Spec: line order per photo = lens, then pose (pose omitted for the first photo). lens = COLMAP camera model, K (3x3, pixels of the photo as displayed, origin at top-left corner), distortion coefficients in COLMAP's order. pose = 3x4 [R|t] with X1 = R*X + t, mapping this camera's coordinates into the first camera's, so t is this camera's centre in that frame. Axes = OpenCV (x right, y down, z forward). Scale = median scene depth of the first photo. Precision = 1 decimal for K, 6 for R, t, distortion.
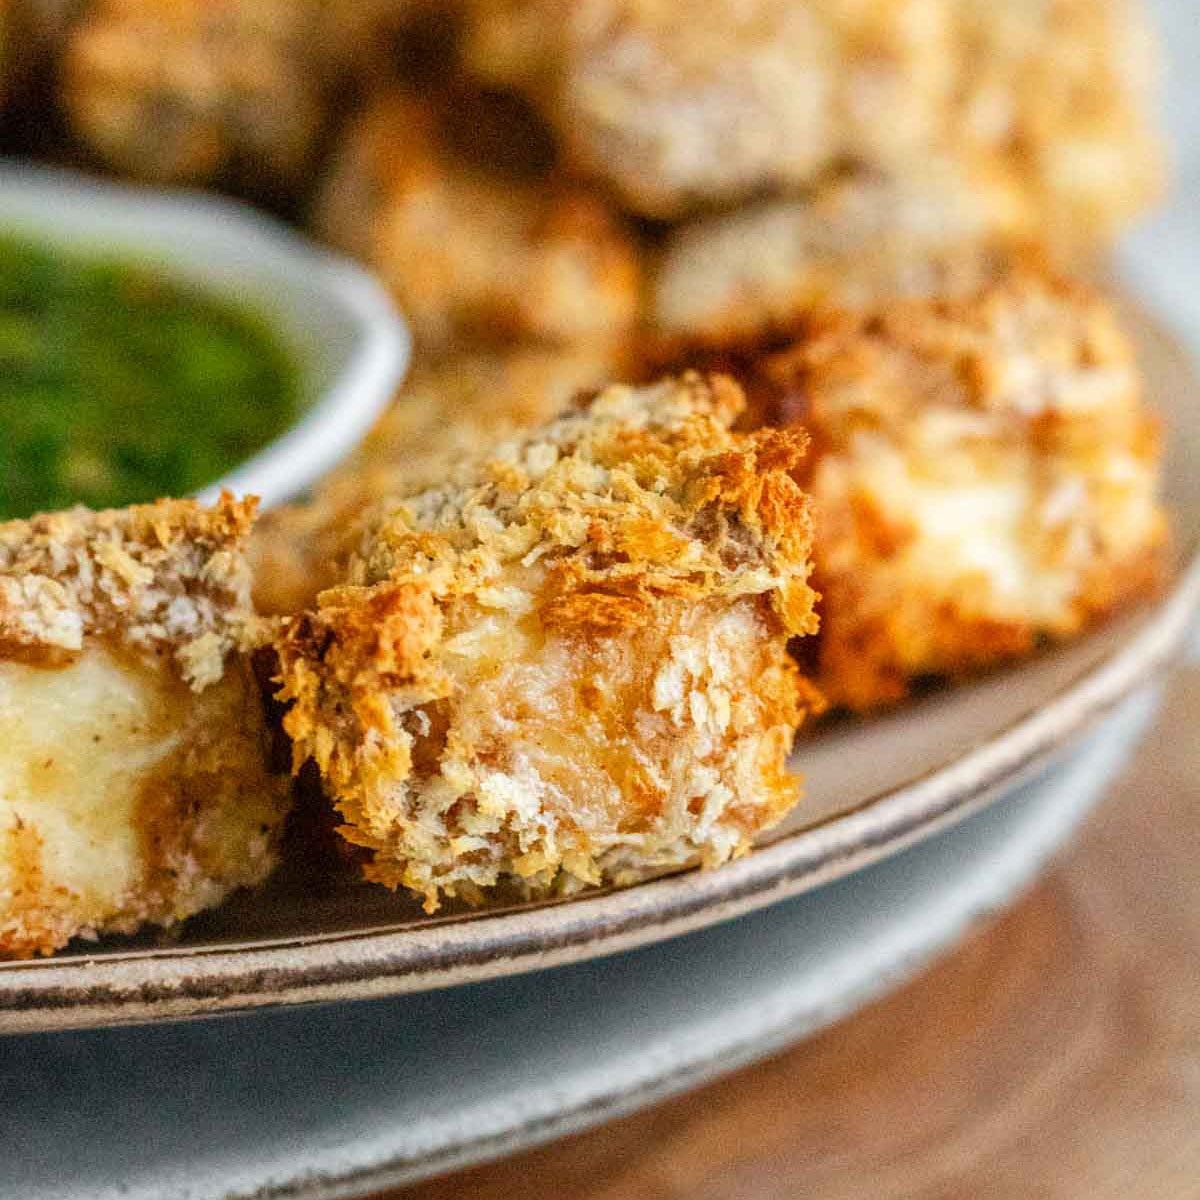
lens RADIAL K [[4934.3, 0, 596.9], [0, 4934.3, 595.0], [0, 0, 1]] dist [0.084539, 0.000000]
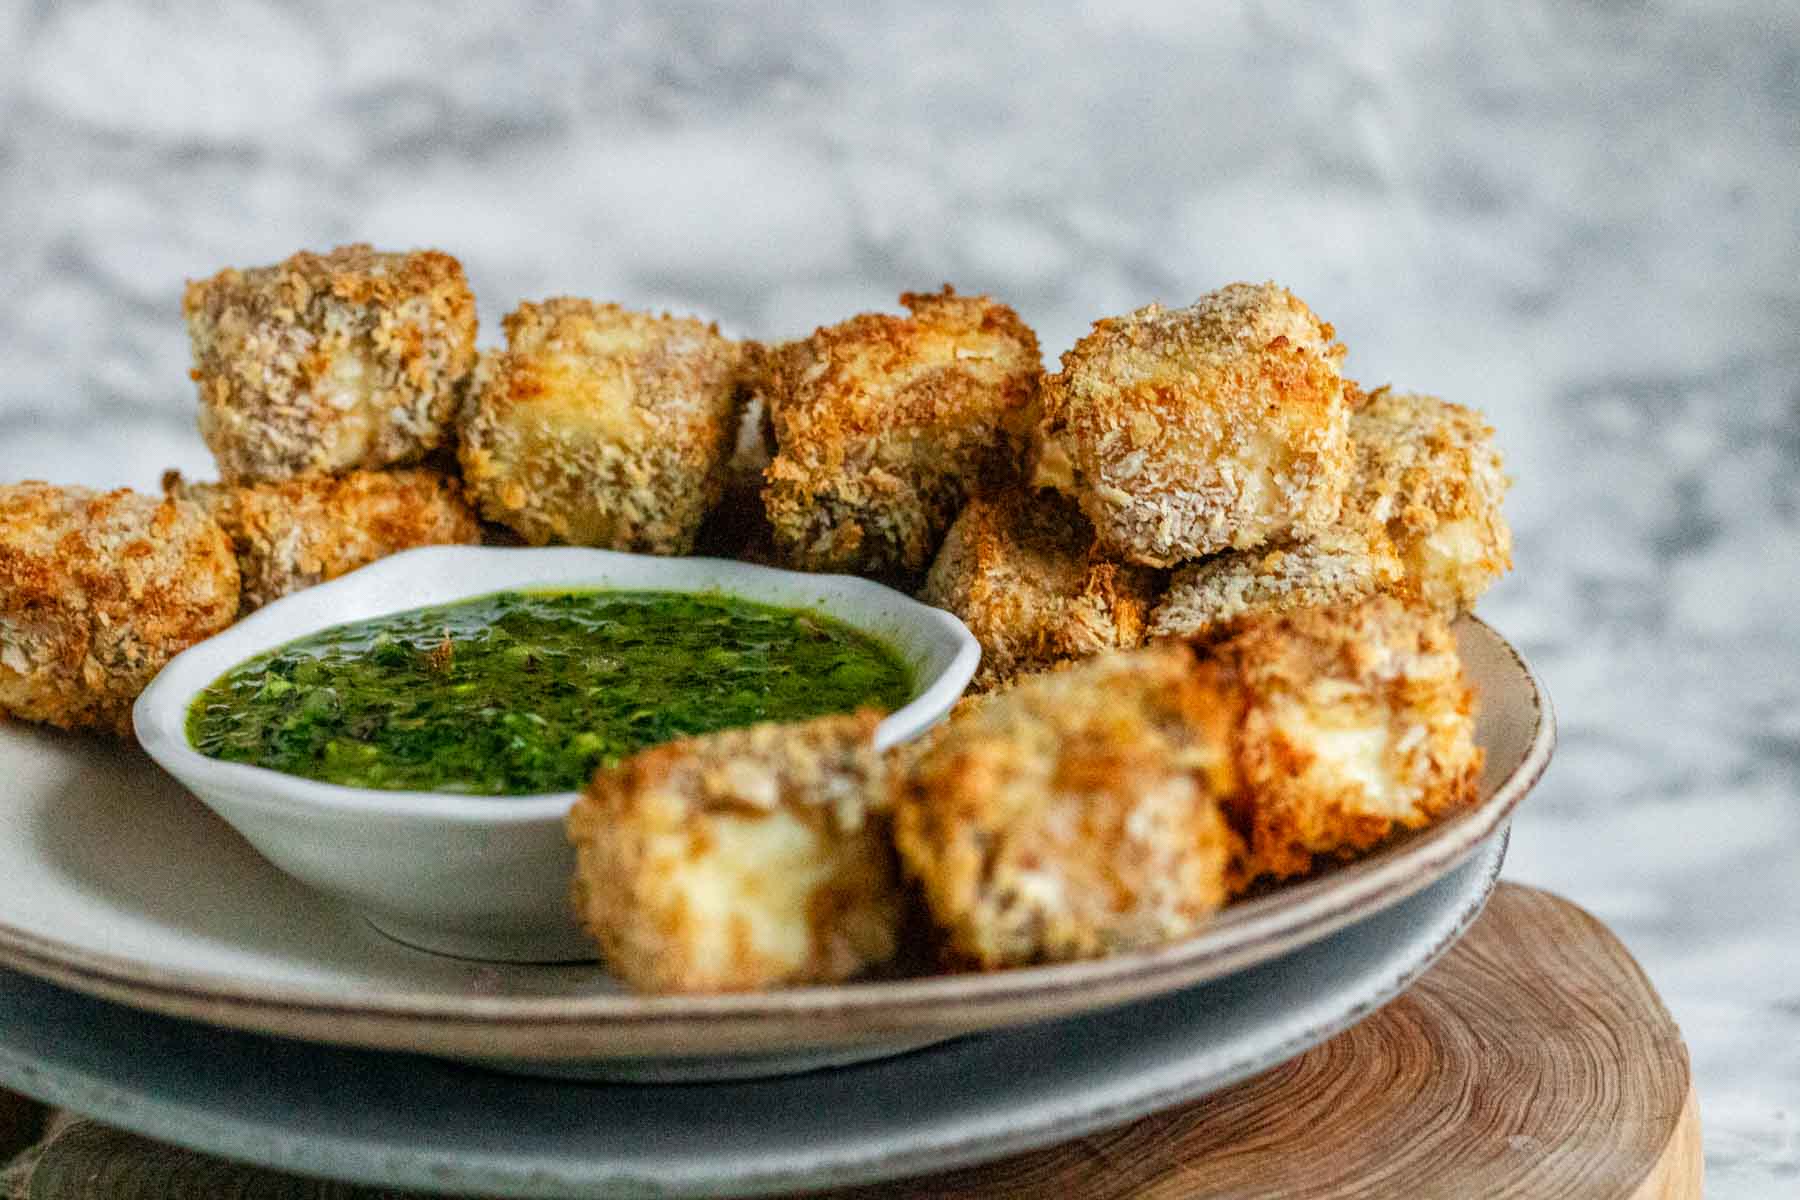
lens RADIAL K [[4972.1, 0, 897.6], [0, 4972.1, 600.3], [0, 0, 1]] dist [0.057319, 0.000000]
pose [[0.997547, -0.007840, -0.069554, 0.048132], [-0.000787, 0.992387, -0.123155, 0.142519], [0.069990, 0.122907, 0.989947, -0.600764]]
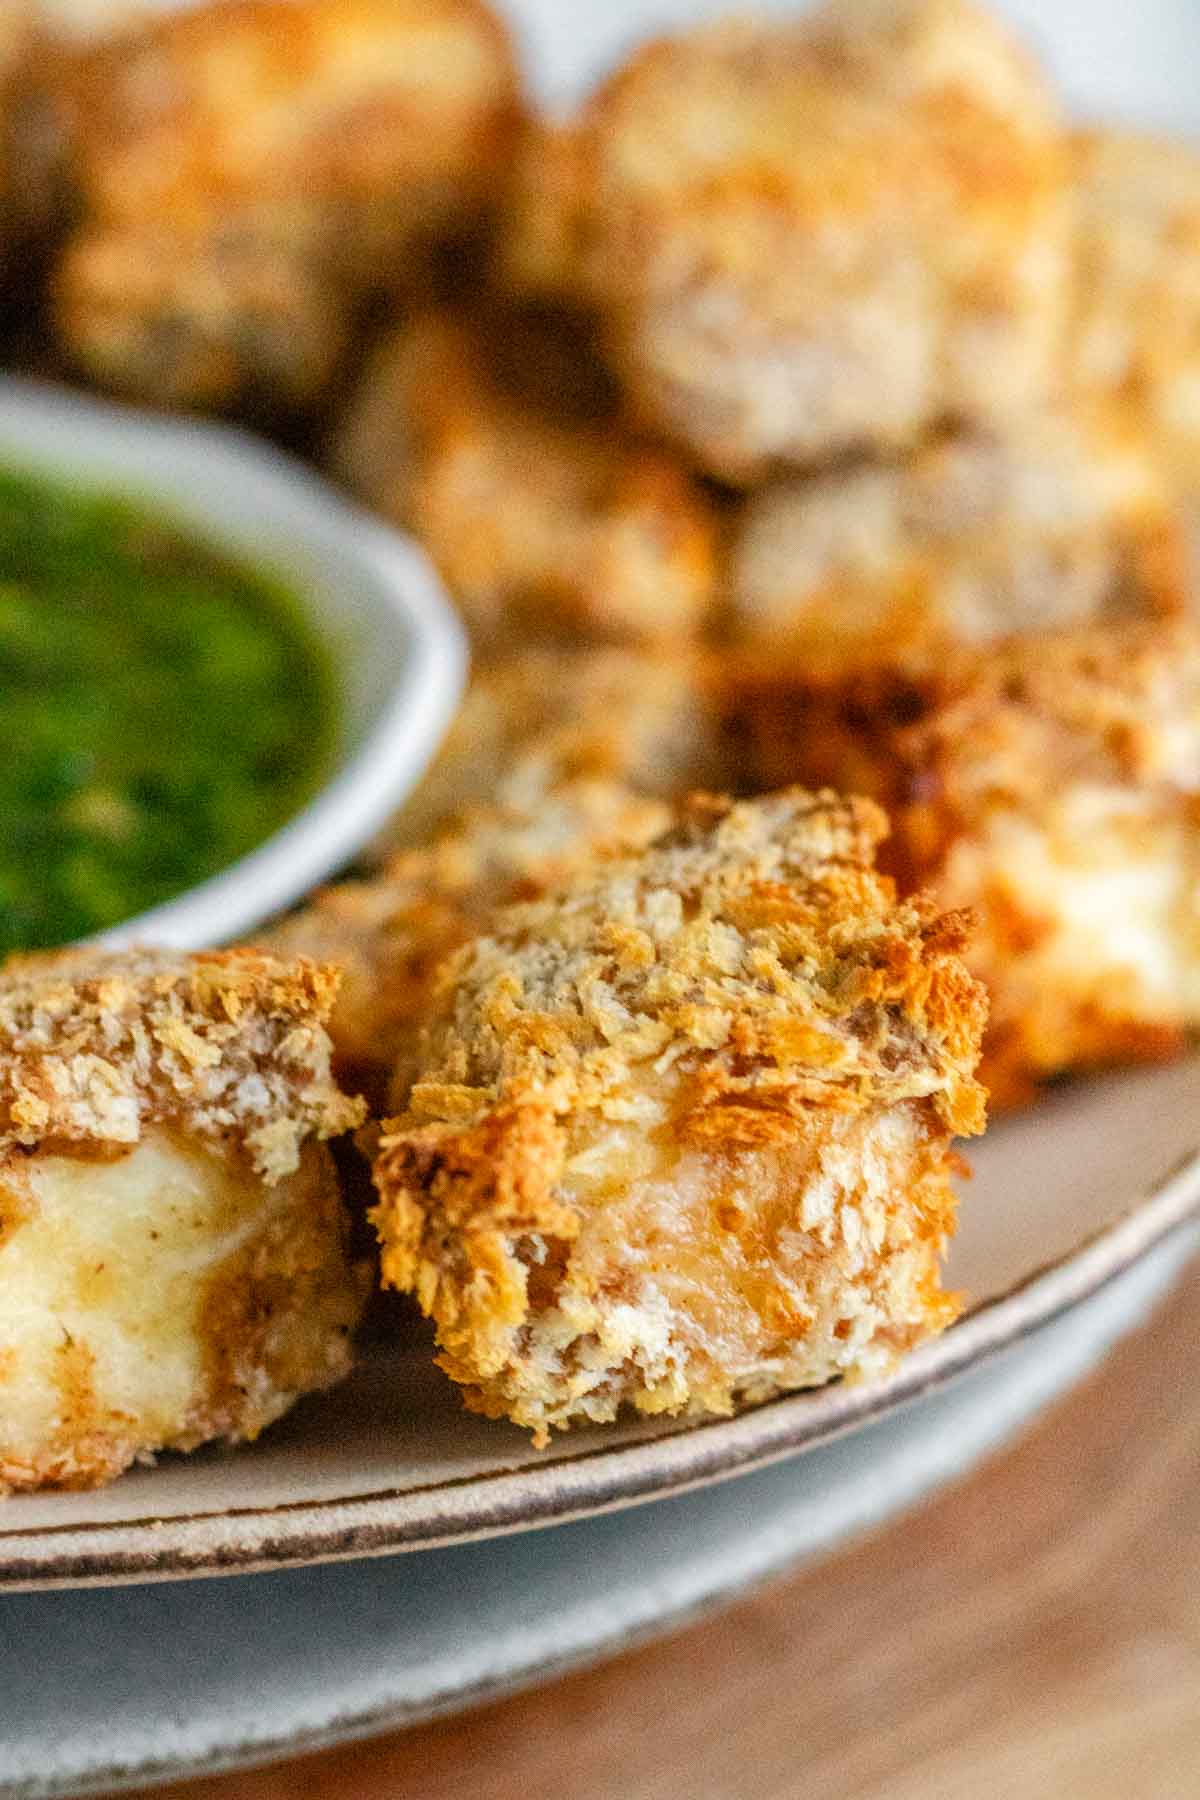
lens RADIAL K [[4972.1, 0, 601.6], [0, 4972.1, 905.7], [0, 0, 1]] dist [0.057319, 0.000000]
pose [[0.999189, 0.007054, 0.039649, -0.057591], [-0.012170, 0.991397, 0.130324, -0.144494], [-0.038389, -0.130701, 0.990678, 0.133015]]
